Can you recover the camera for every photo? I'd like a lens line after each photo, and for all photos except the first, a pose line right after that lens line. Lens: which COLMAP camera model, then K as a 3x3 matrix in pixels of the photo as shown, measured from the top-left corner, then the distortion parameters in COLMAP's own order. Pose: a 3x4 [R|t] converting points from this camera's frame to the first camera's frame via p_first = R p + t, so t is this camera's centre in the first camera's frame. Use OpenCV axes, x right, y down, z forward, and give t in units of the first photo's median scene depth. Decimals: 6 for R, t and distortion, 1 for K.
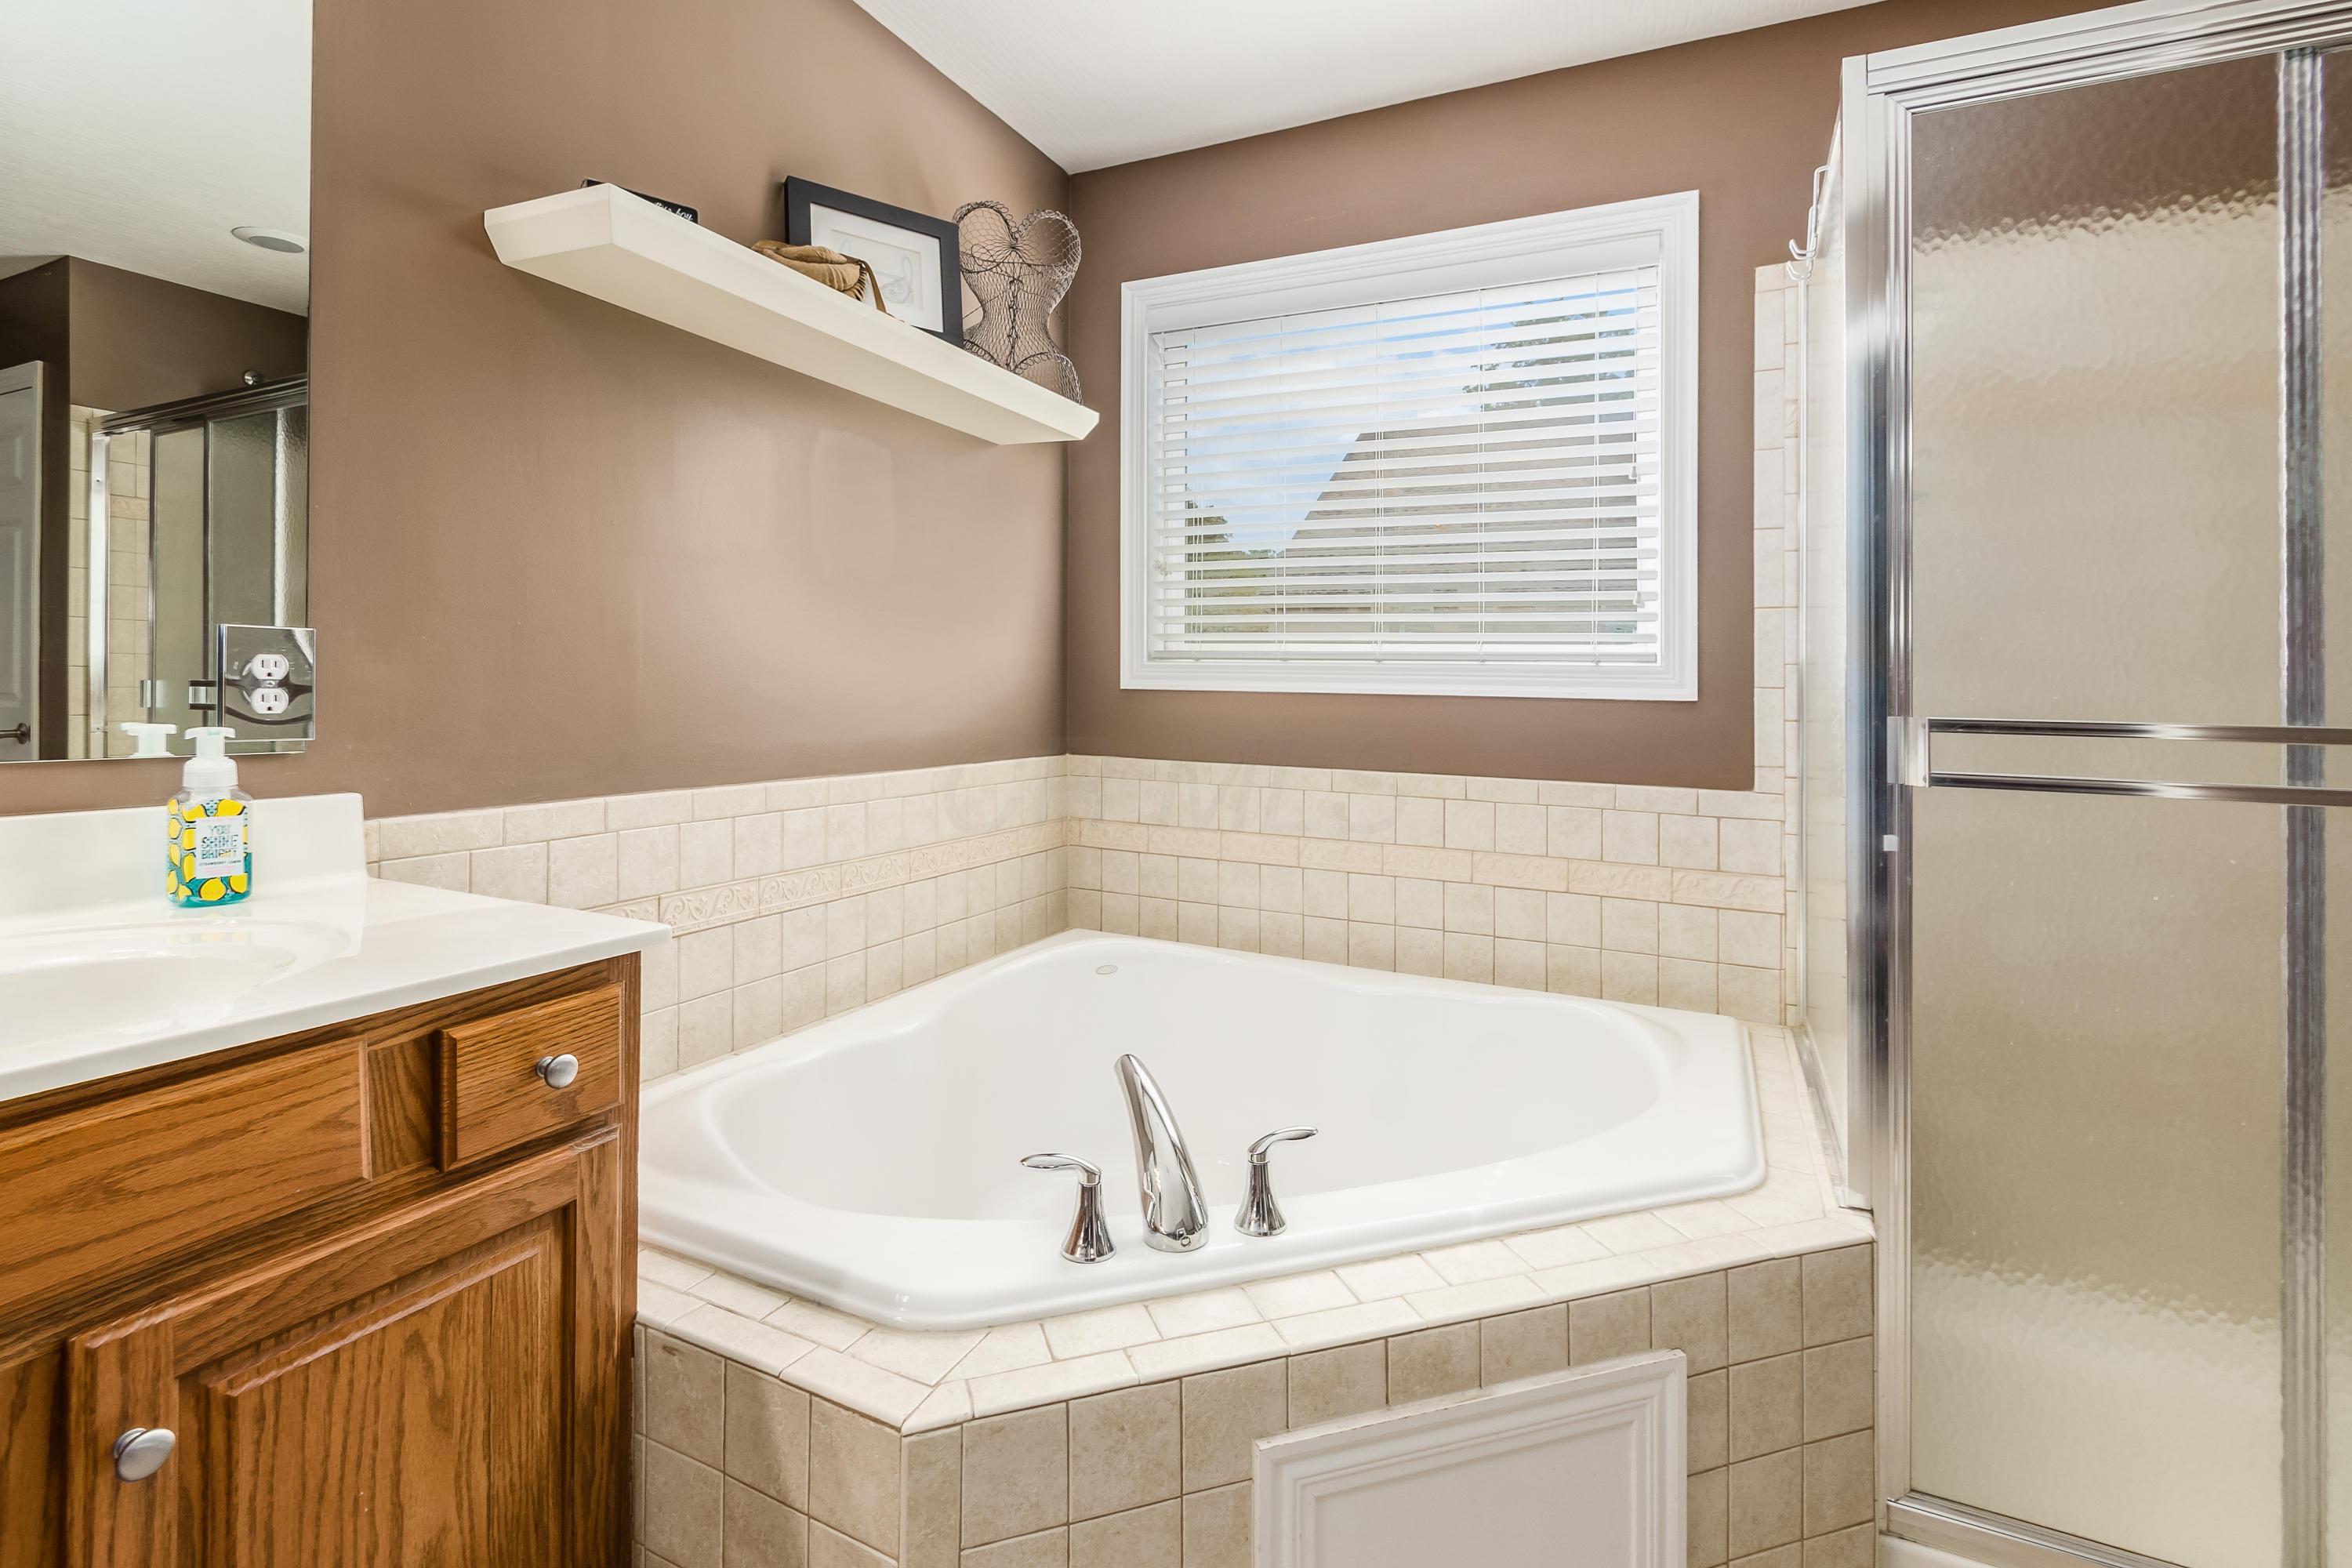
lens RADIAL K [[1118.2, 0, 1168.3], [0, 1118.2, 682.3], [0, 0, 1]] dist [-0.002250, 0.000353]
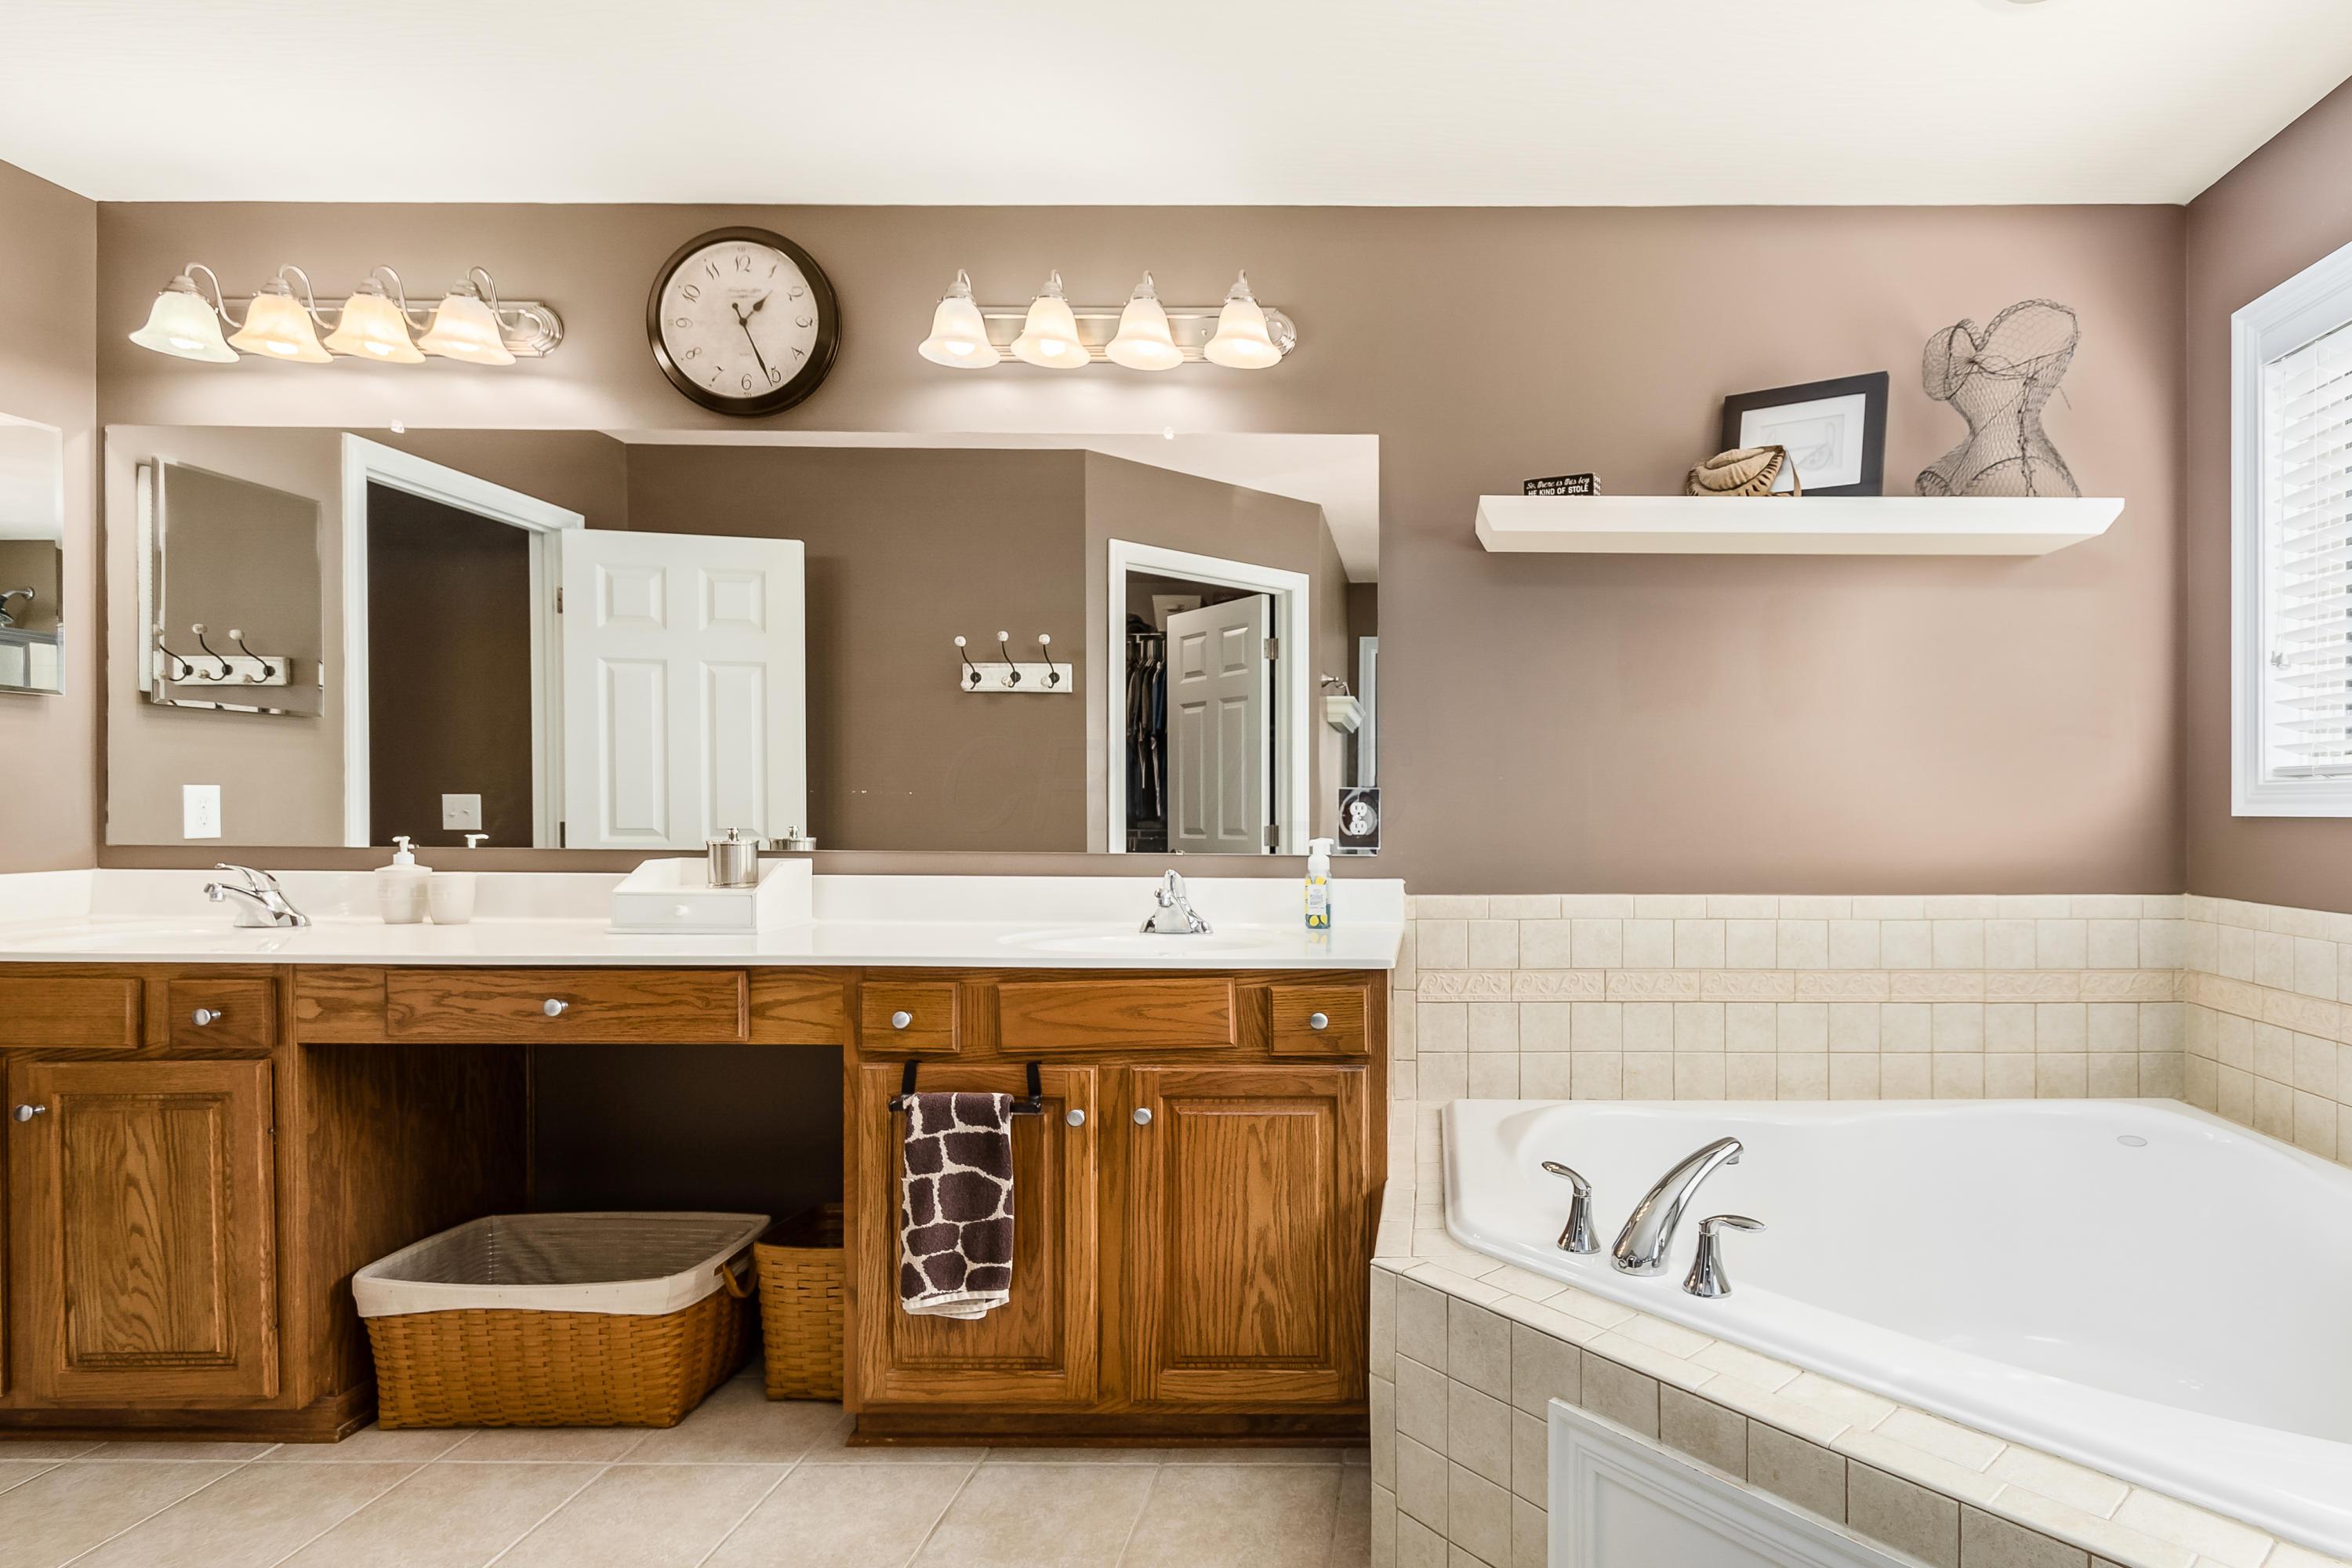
lens RADIAL K [[1154.1, 0, 1434.5], [0, 1154.1, 831.4], [0, 0, 1]] dist [-0.002152, -0.000281]
pose [[0.442641, -0.000896, -0.896698, 1.085913], [0.010888, 0.999931, 0.004375, 0.016670], [0.896633, -0.011699, 0.442621, 0.263802]]
